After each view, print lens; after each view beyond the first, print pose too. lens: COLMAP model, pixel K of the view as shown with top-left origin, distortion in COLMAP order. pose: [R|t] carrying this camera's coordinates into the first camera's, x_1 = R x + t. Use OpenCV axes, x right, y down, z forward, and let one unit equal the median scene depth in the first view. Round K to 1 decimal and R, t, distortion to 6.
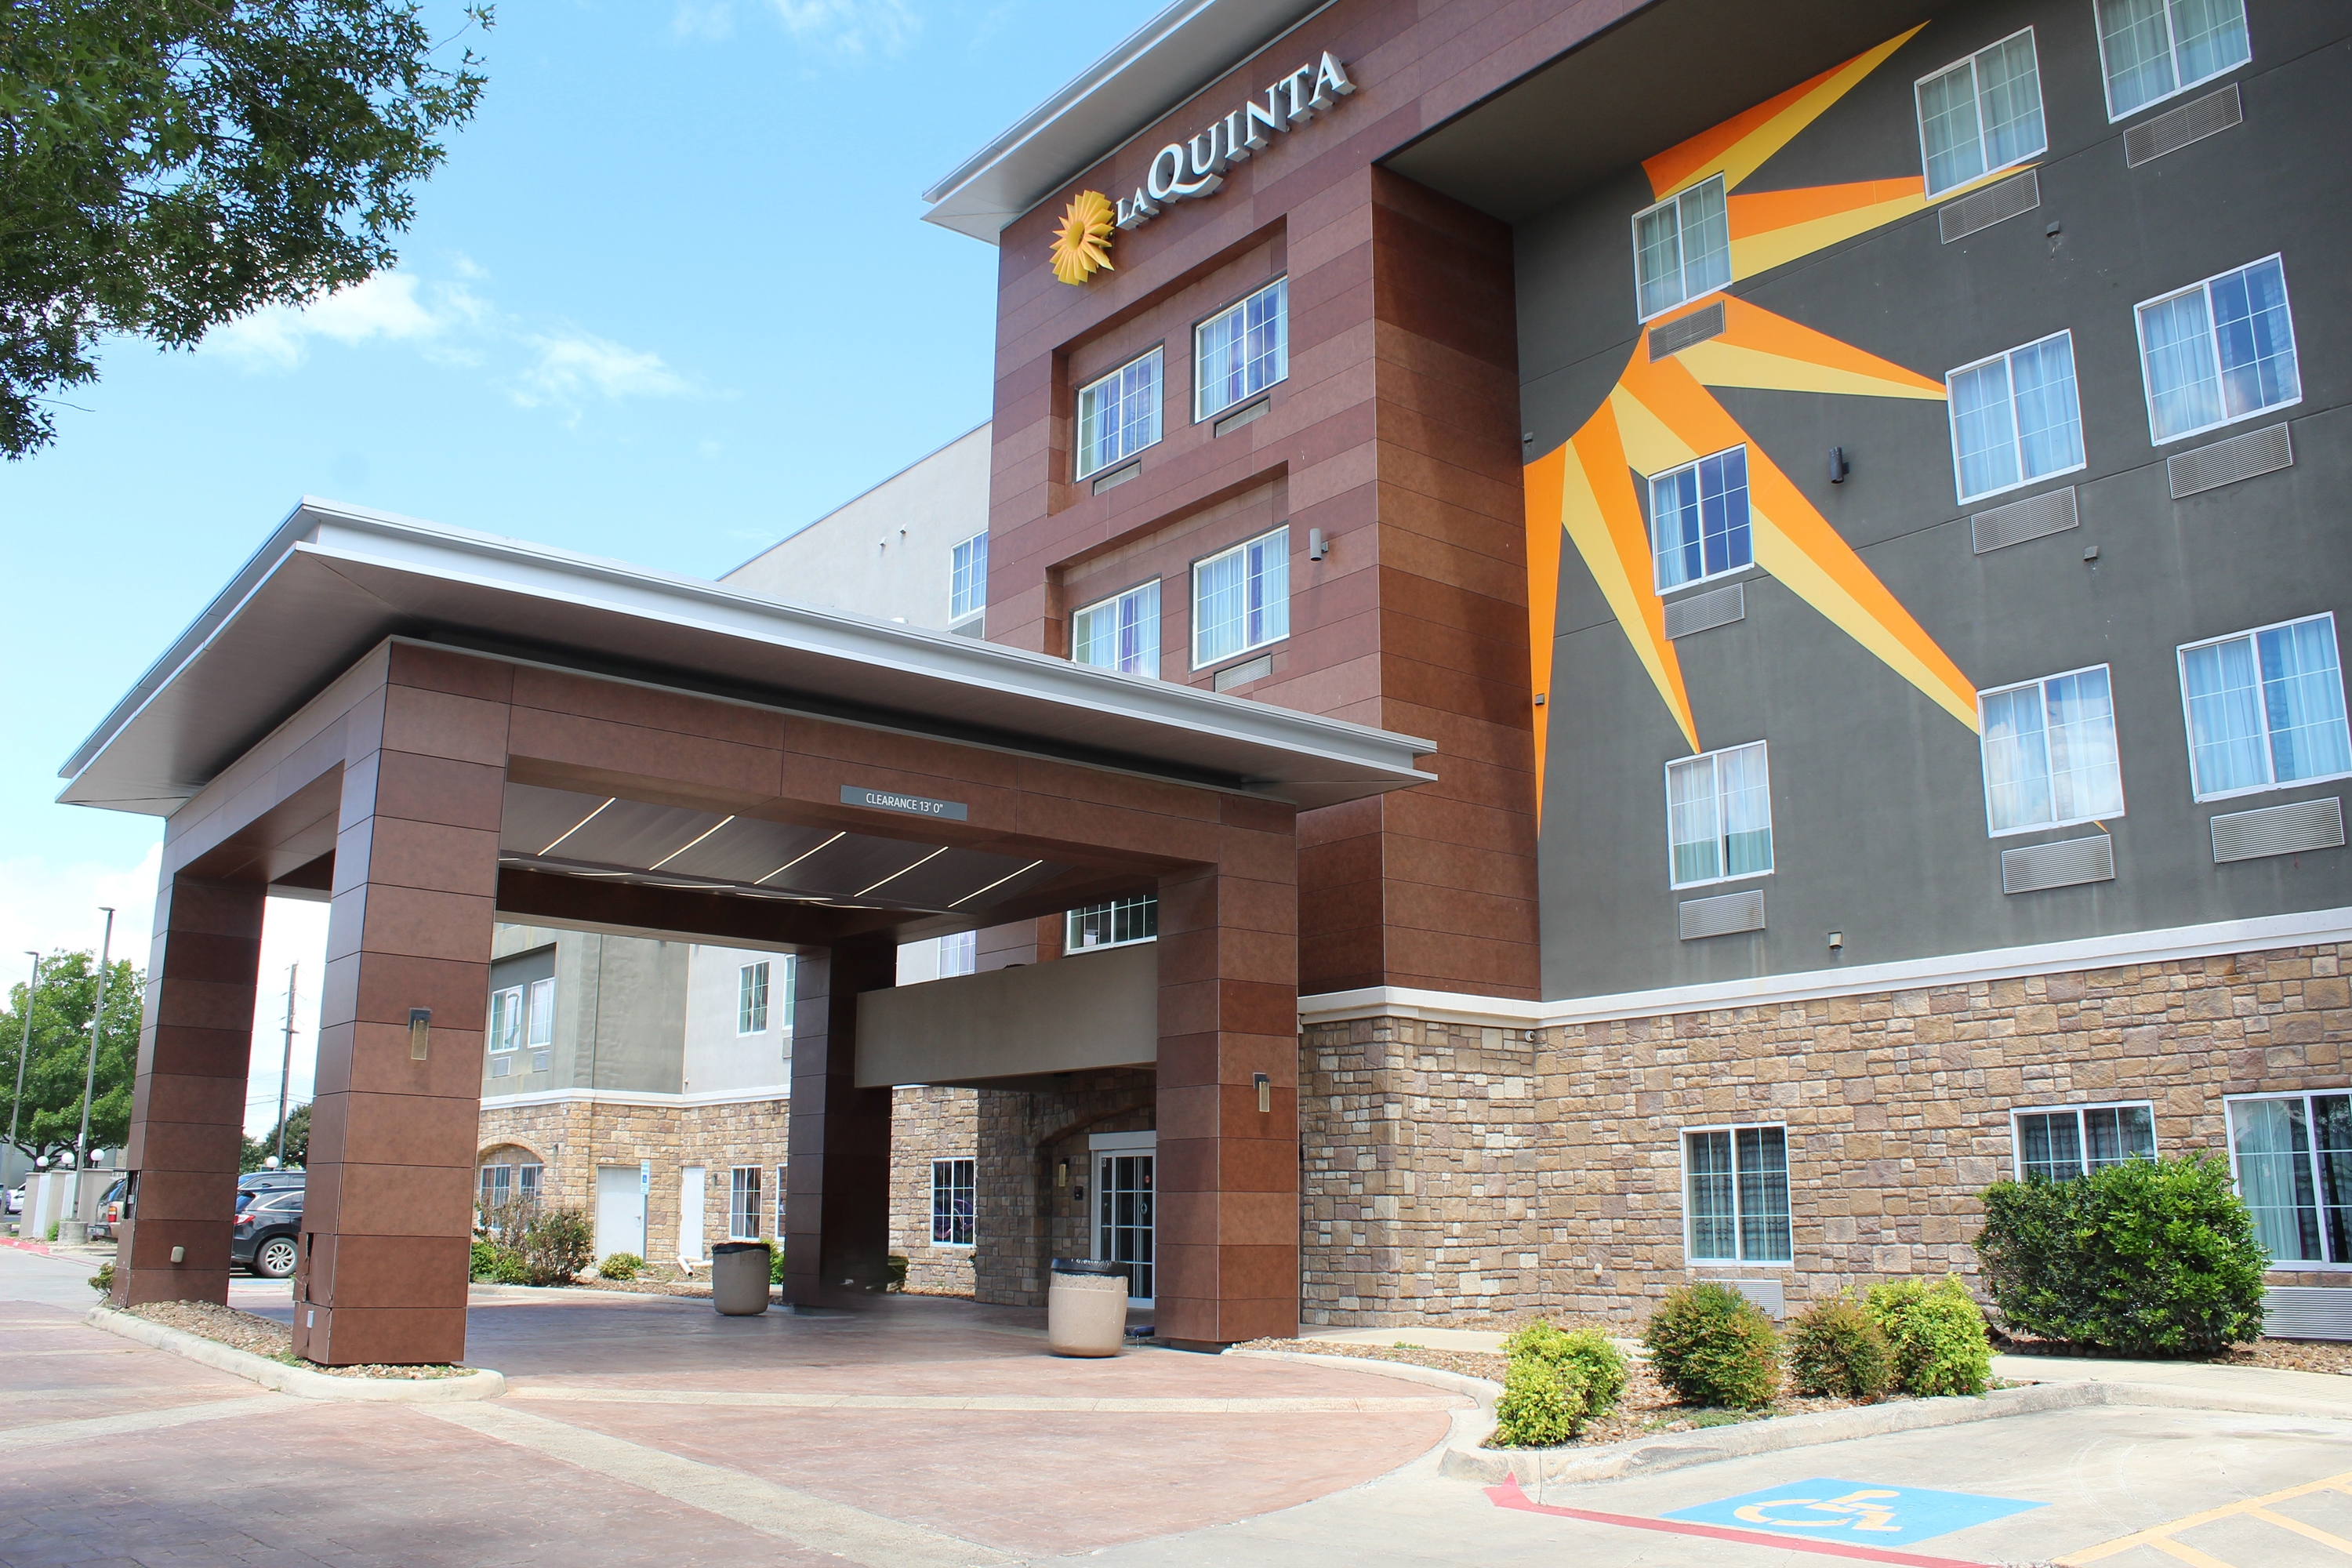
lens RADIAL K [[1956.6, 0, 1182.9], [0, 1956.6, 785.2], [0, 0, 1]] dist [-0.156413, 0.149303]
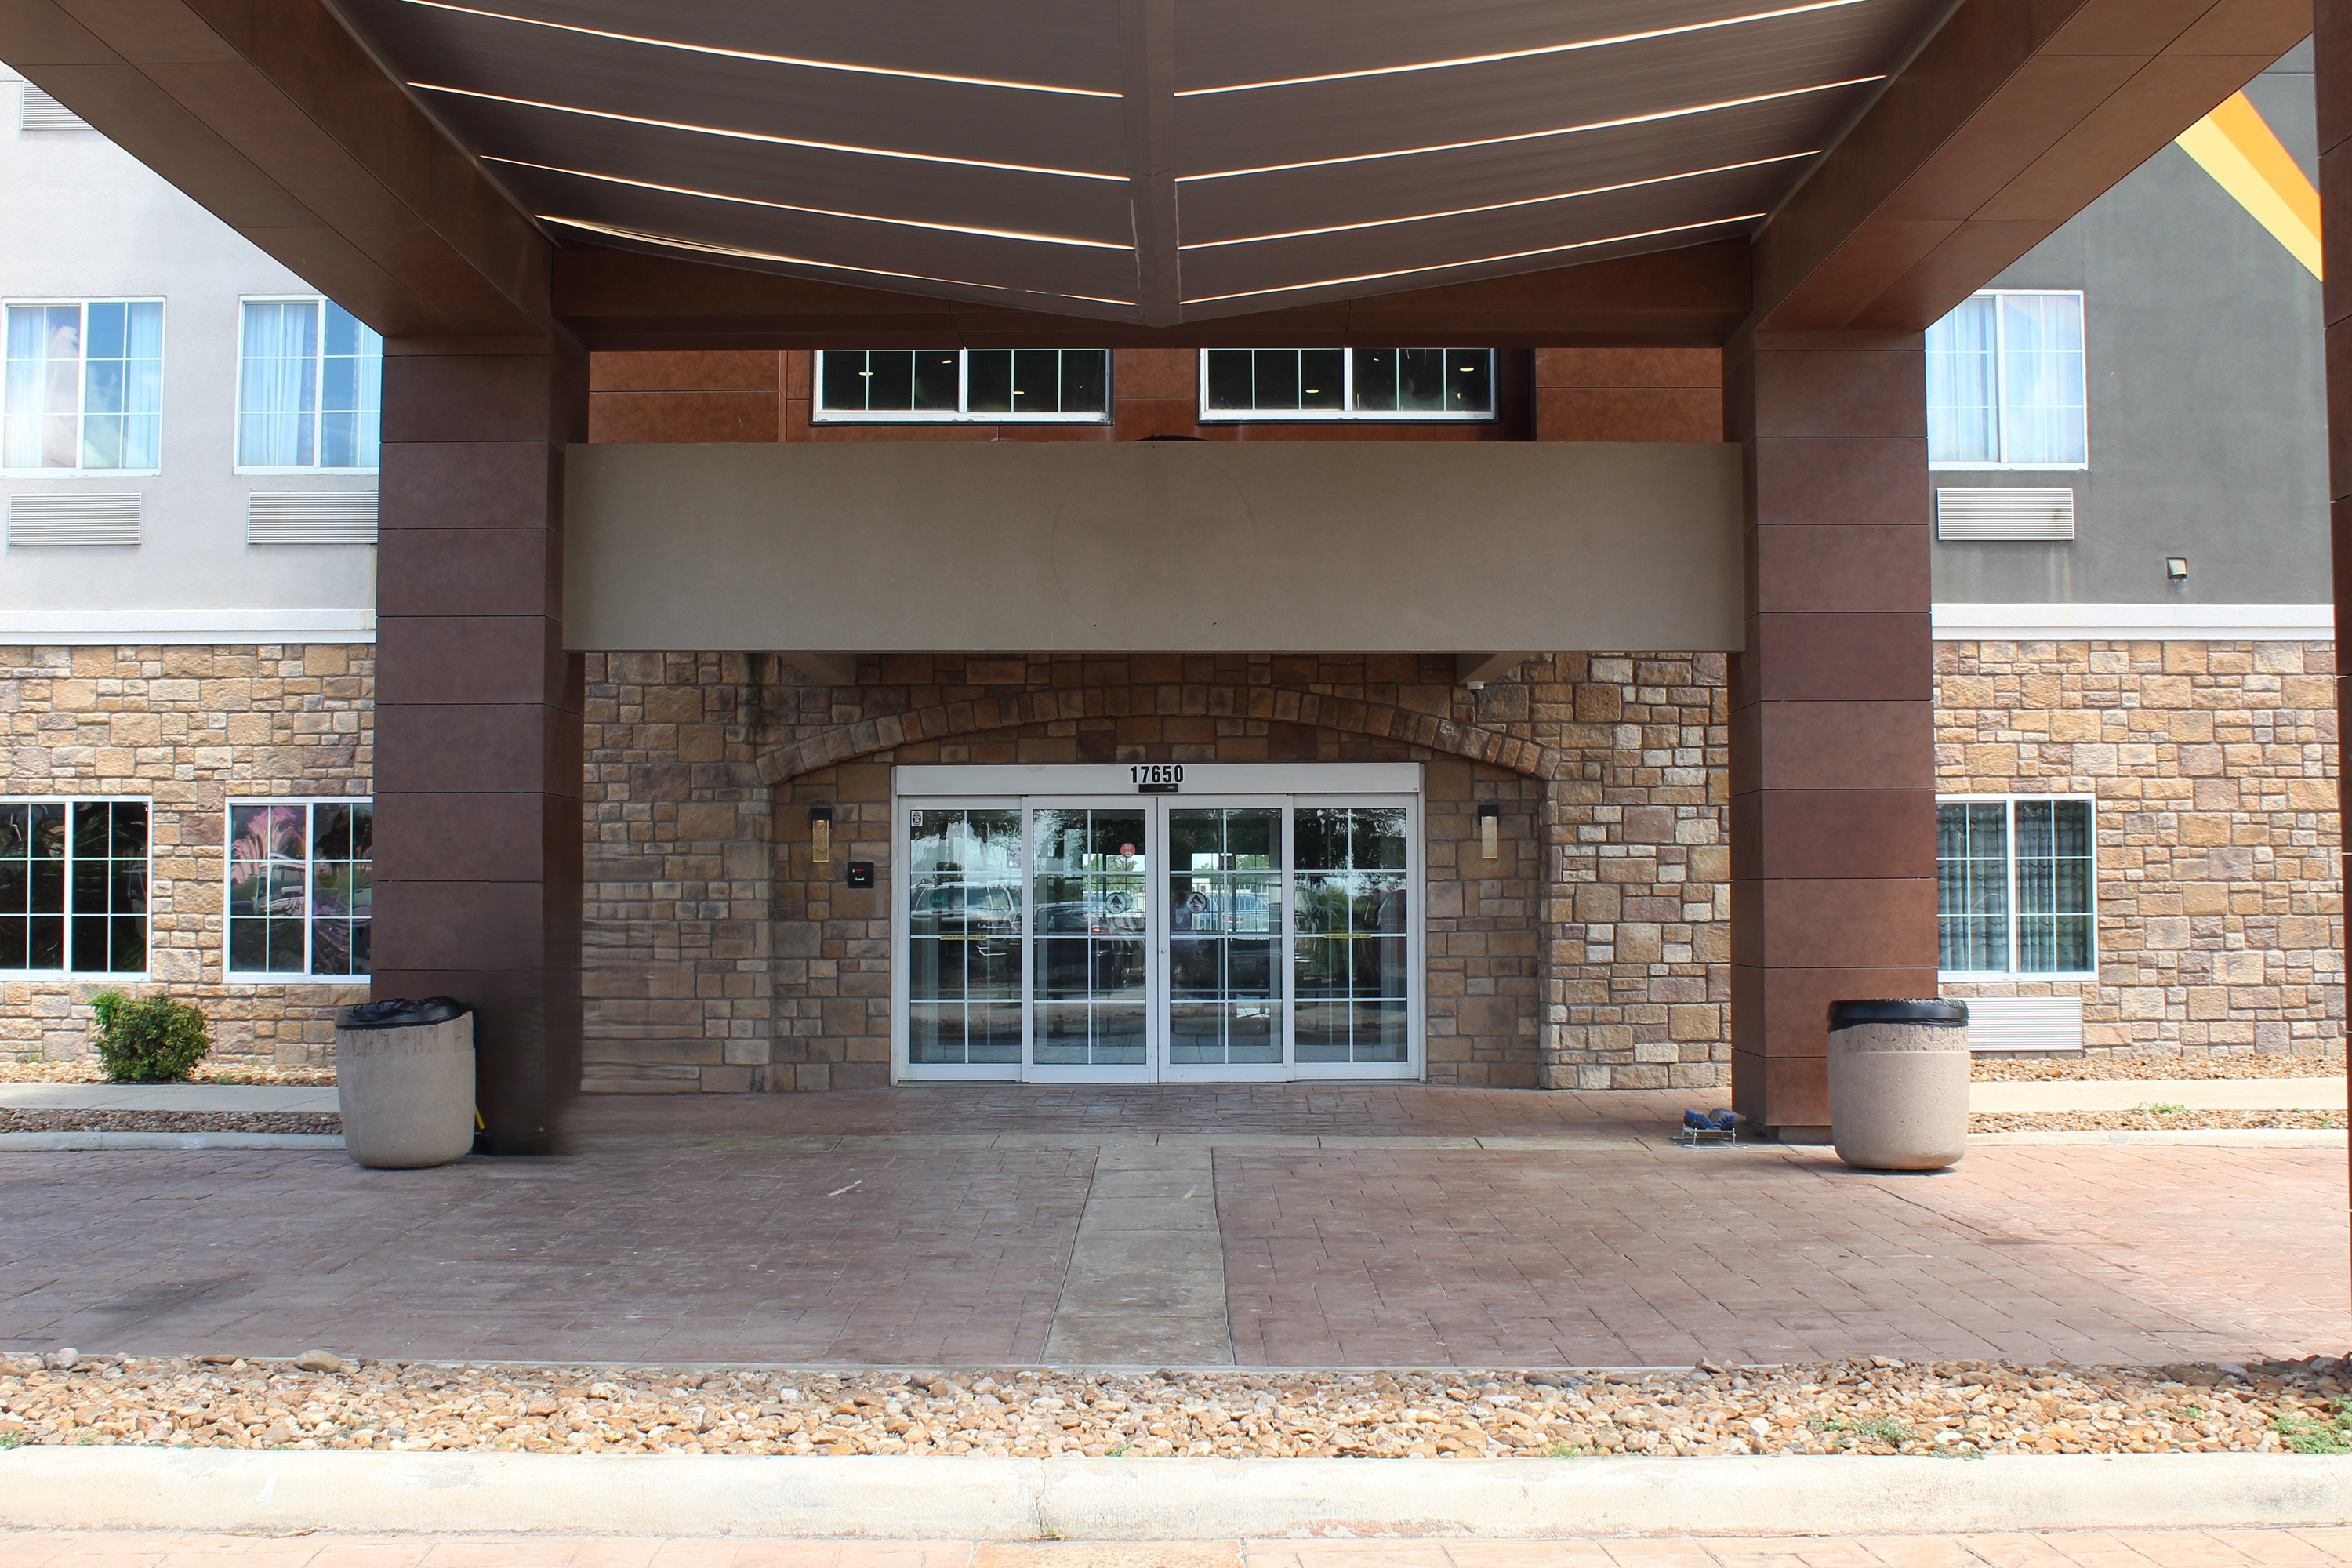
lens RADIAL K [[2433.7, 0, 1176.0], [0, 2433.7, 784.0], [0, 0, 1]] dist [-0.064006, 0.000674]
pose [[0.621285, 0.029786, 0.783018, -0.667668], [-0.165925, 0.981618, 0.094312, 0.140199], [-0.765816, -0.188517, 0.614807, 0.684433]]
